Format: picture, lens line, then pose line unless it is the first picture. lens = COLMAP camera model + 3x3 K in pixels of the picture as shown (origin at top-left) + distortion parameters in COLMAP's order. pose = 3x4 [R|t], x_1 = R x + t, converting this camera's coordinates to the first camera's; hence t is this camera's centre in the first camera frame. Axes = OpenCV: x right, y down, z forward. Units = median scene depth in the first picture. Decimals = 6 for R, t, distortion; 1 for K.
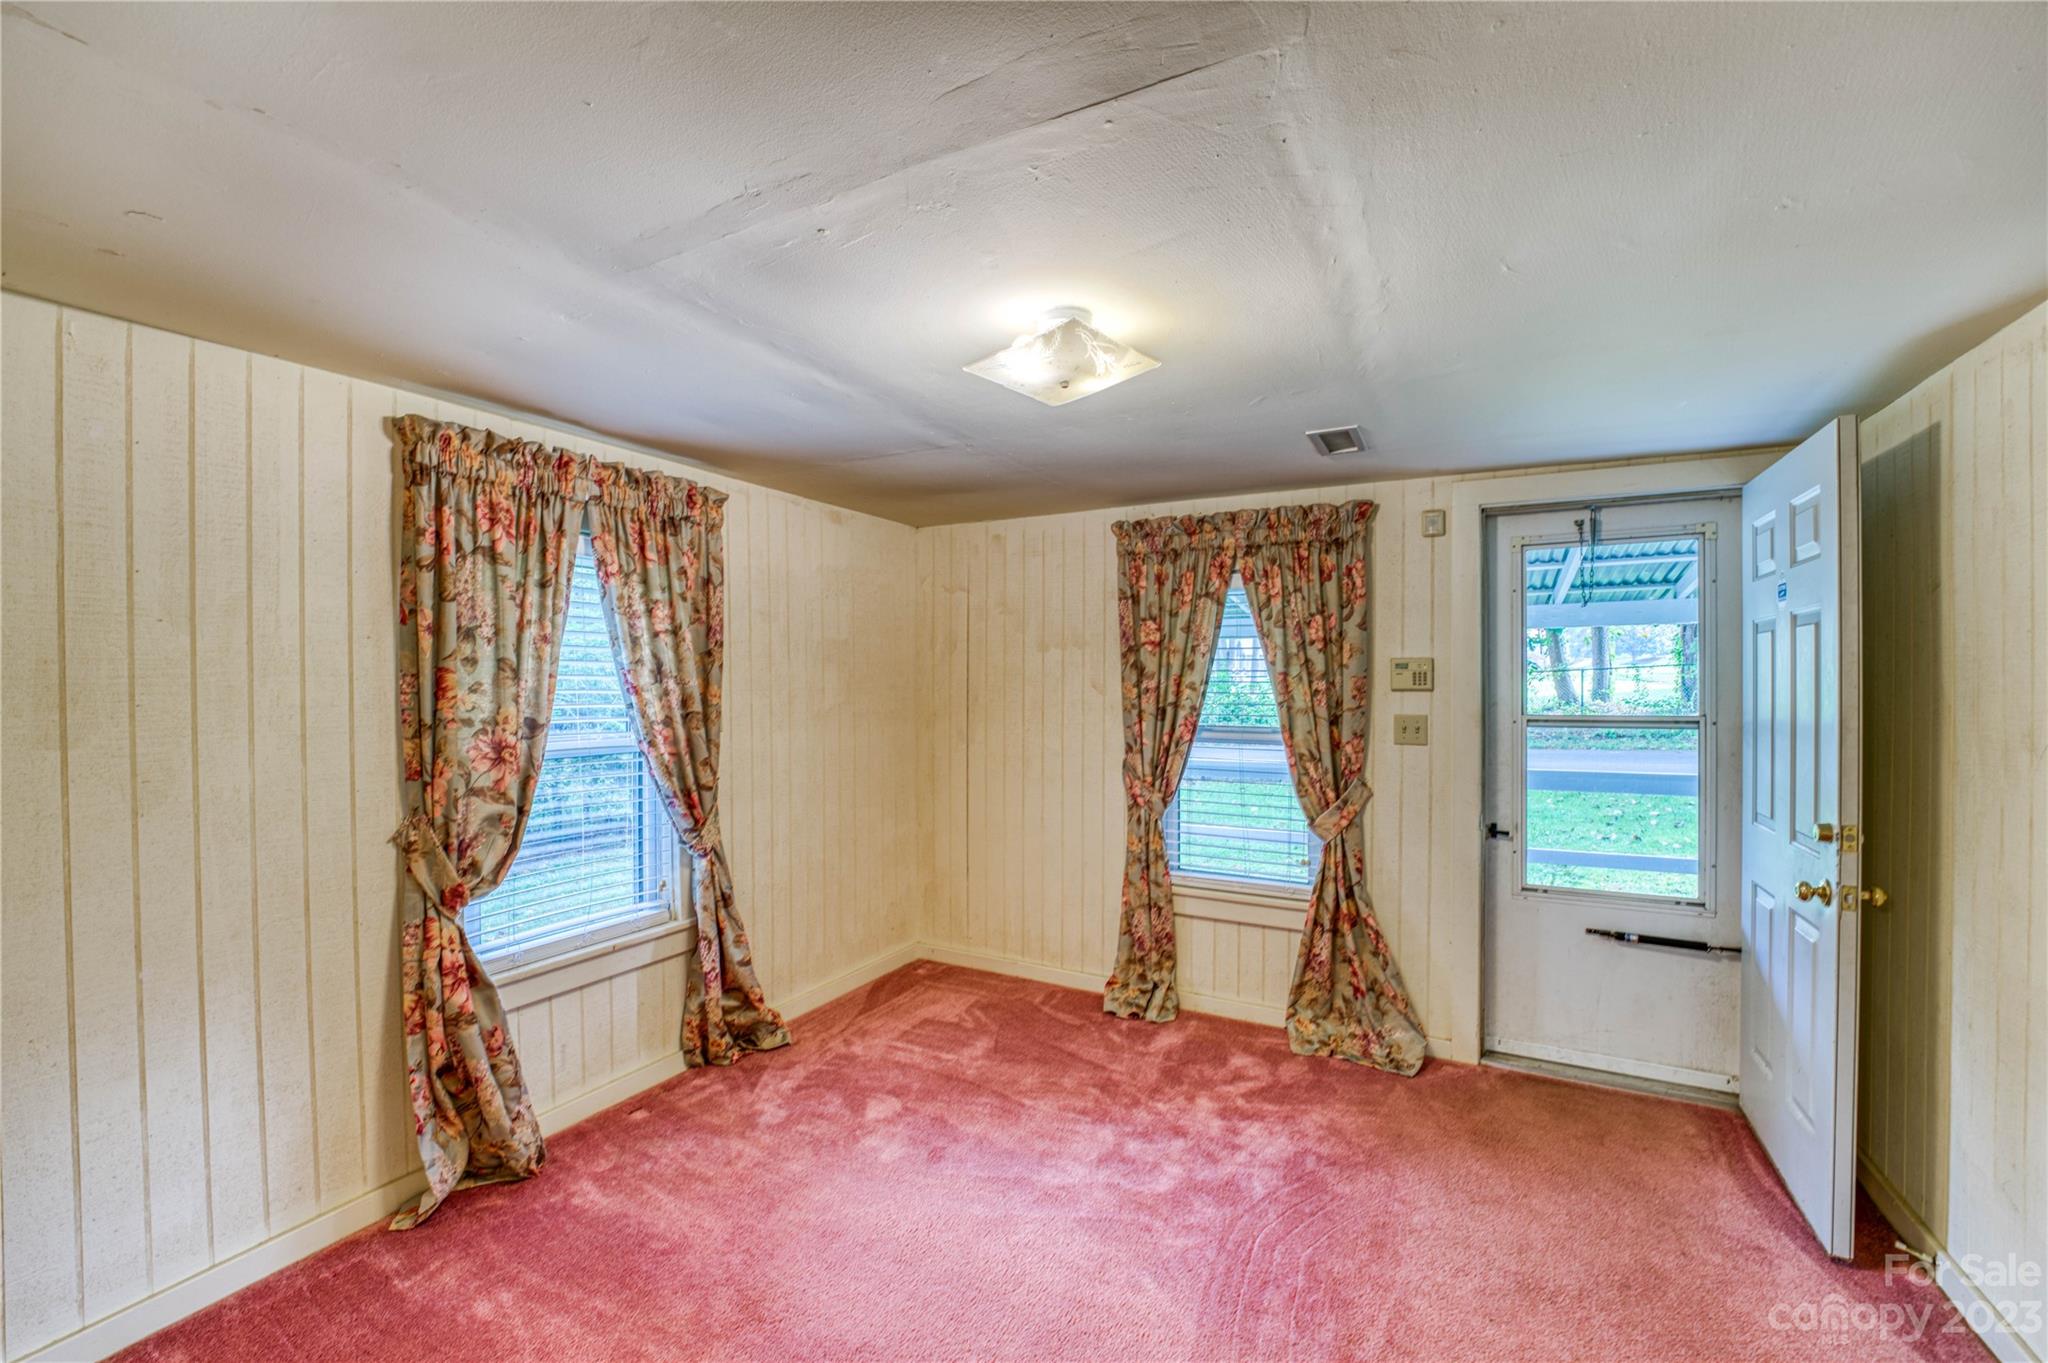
lens RADIAL K [[821.6, 0, 1025.9], [0, 821.6, 681.9], [0, 0, 1]] dist [-0.023830, 0.000336]
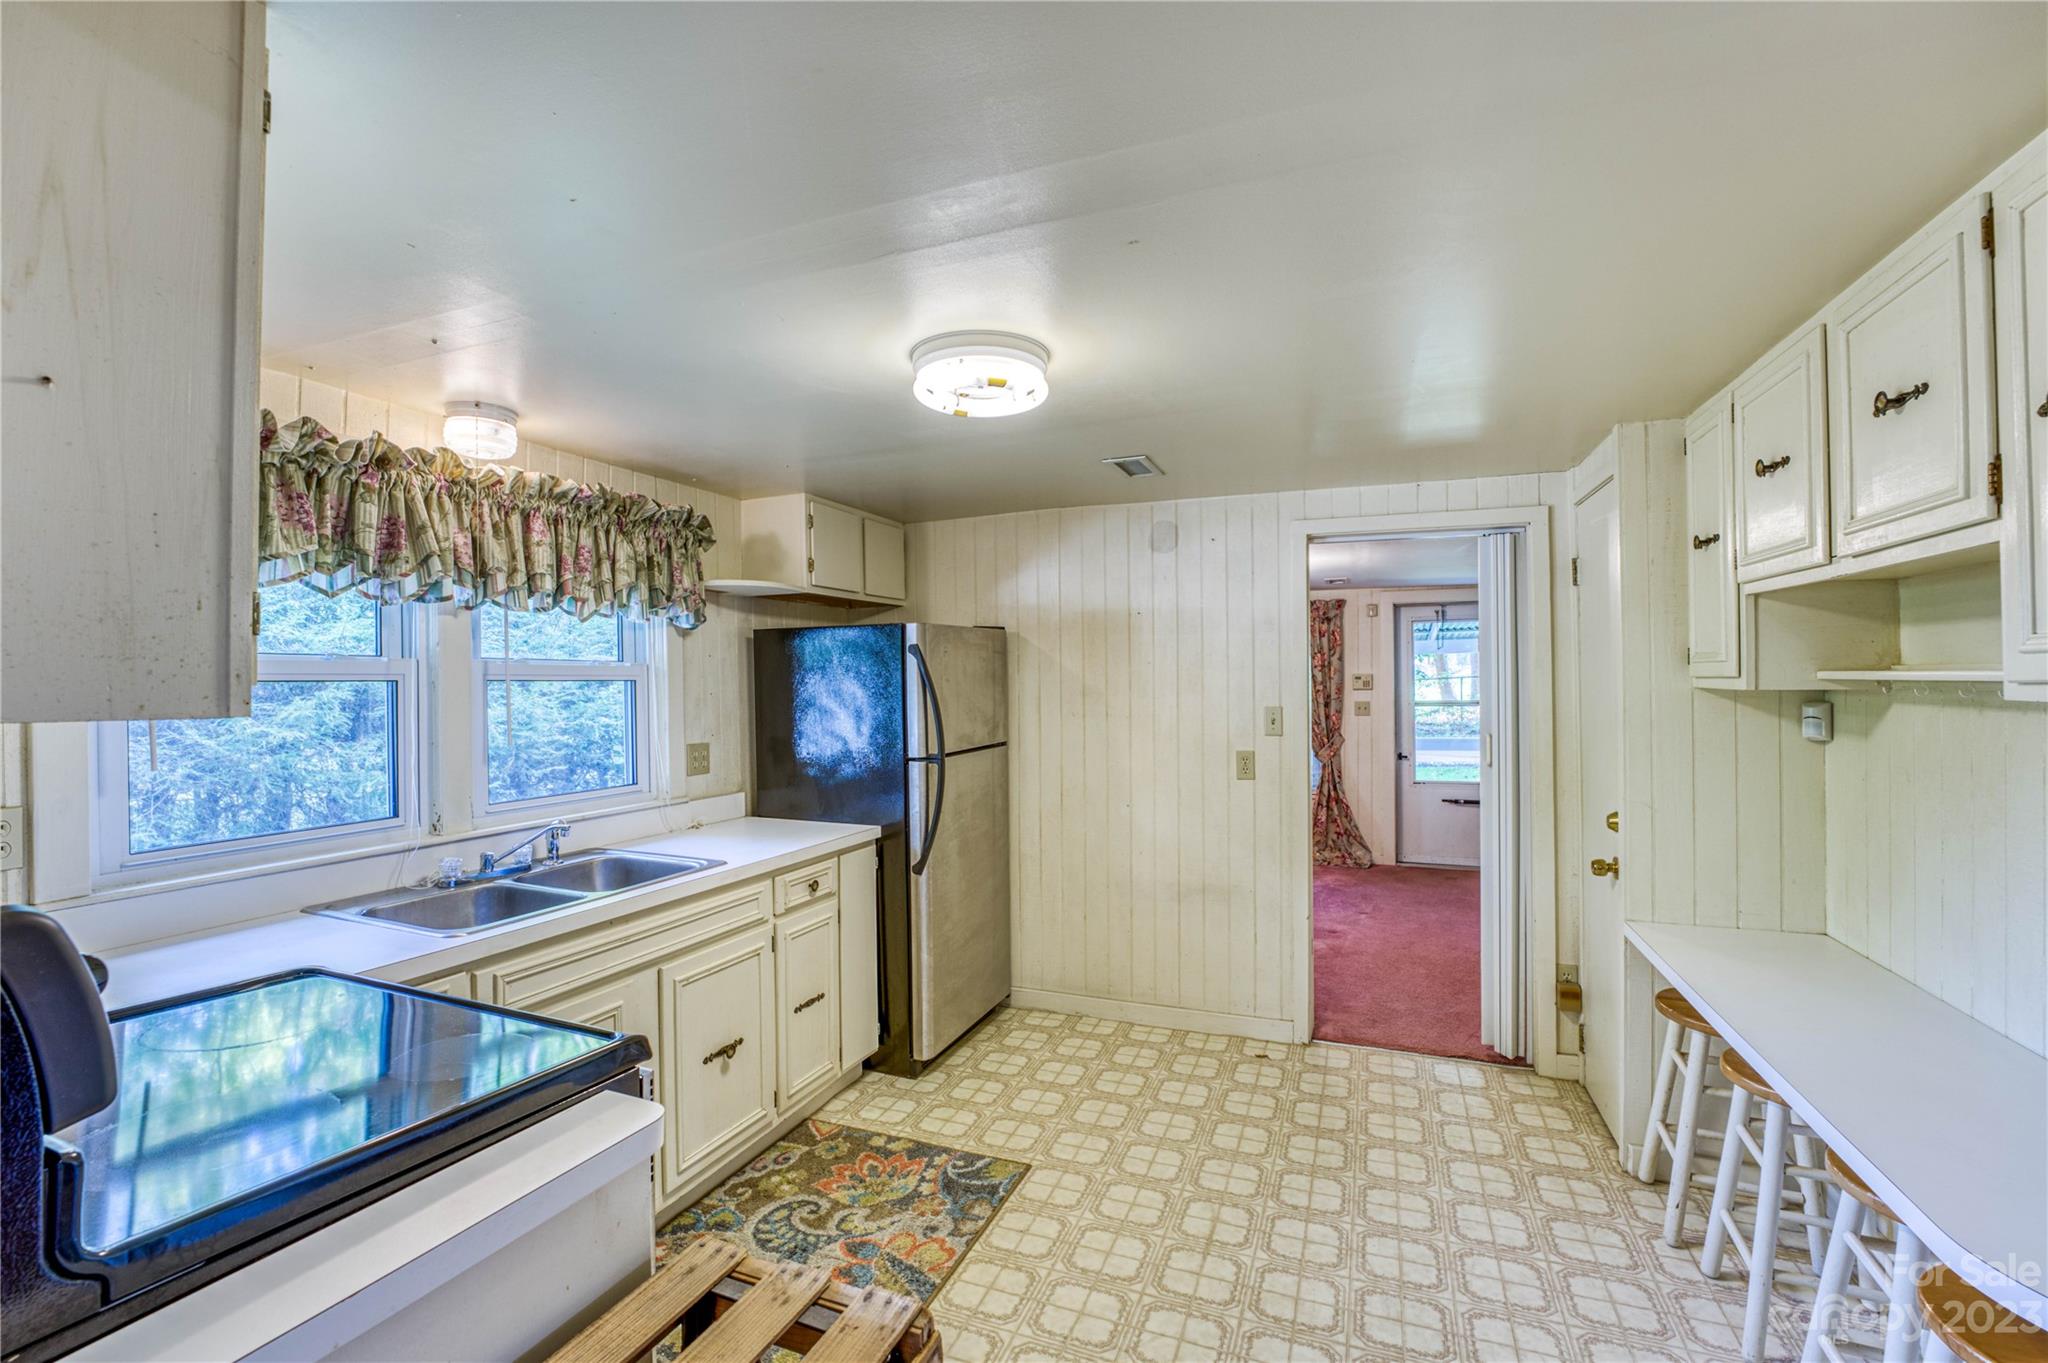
lens RADIAL K [[821.6, 0, 1035.6], [0, 821.6, 686.4], [0, 0, 1]] dist [-0.023830, 0.000336]
pose [[0.993362, -0.006688, 0.114832, -0.598199], [0.007251, 0.999964, -0.004490, 0.005048], [-0.114798, 0.005293, 0.993375, -0.982840]]
